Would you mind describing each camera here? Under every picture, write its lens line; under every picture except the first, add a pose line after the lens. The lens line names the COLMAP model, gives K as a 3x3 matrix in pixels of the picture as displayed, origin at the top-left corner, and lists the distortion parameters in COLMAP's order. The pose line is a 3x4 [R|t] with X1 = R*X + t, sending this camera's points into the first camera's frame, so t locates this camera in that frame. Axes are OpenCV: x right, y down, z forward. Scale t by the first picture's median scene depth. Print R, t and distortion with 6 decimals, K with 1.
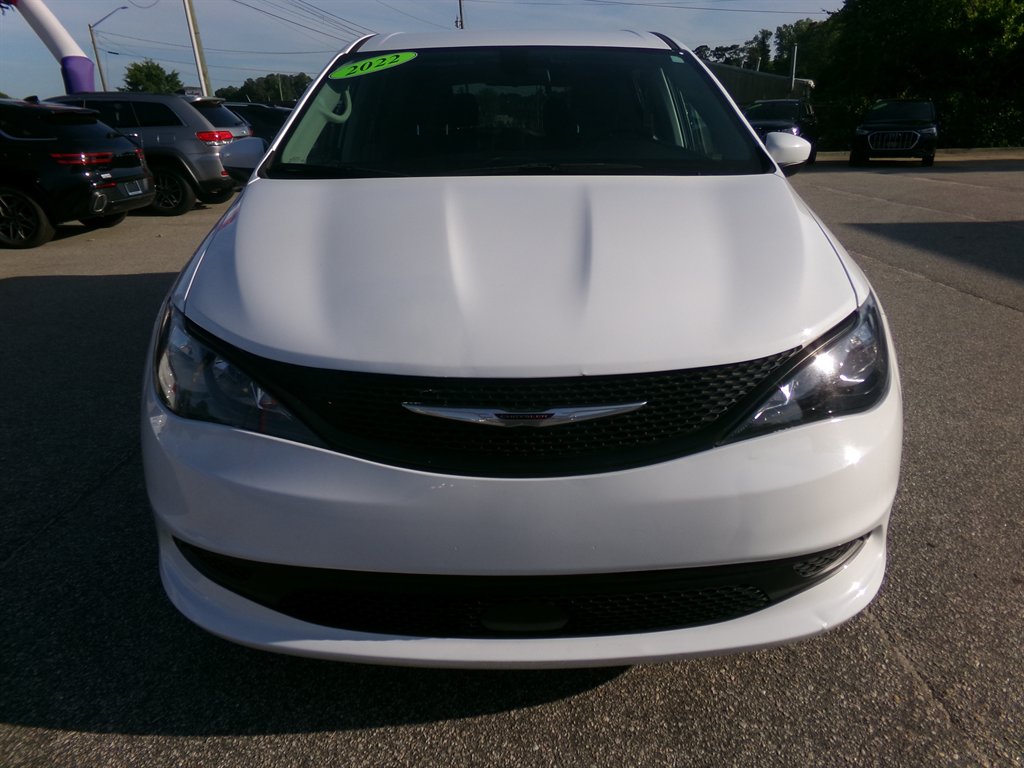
lens RADIAL K [[680.2, 0, 511.8], [0, 680.2, 383.9], [0, 0, 1]] dist [0.003336, 0.020838]
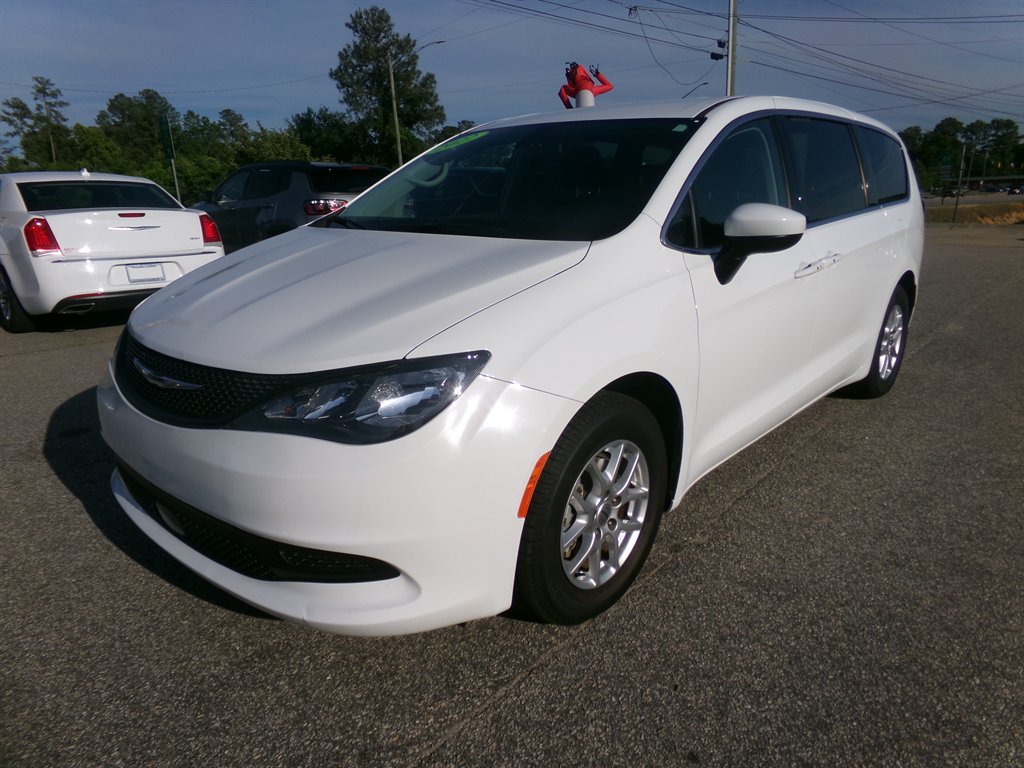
lens RADIAL K [[680.2, 0, 509.8], [0, 680.2, 370.9], [0, 0, 1]] dist [0.003336, 0.020838]
pose [[0.753155, 0.193556, -0.628724, 1.244705], [-0.244866, 0.969543, 0.005151, -0.138534], [0.610572, 0.150074, 0.777612, 0.208460]]
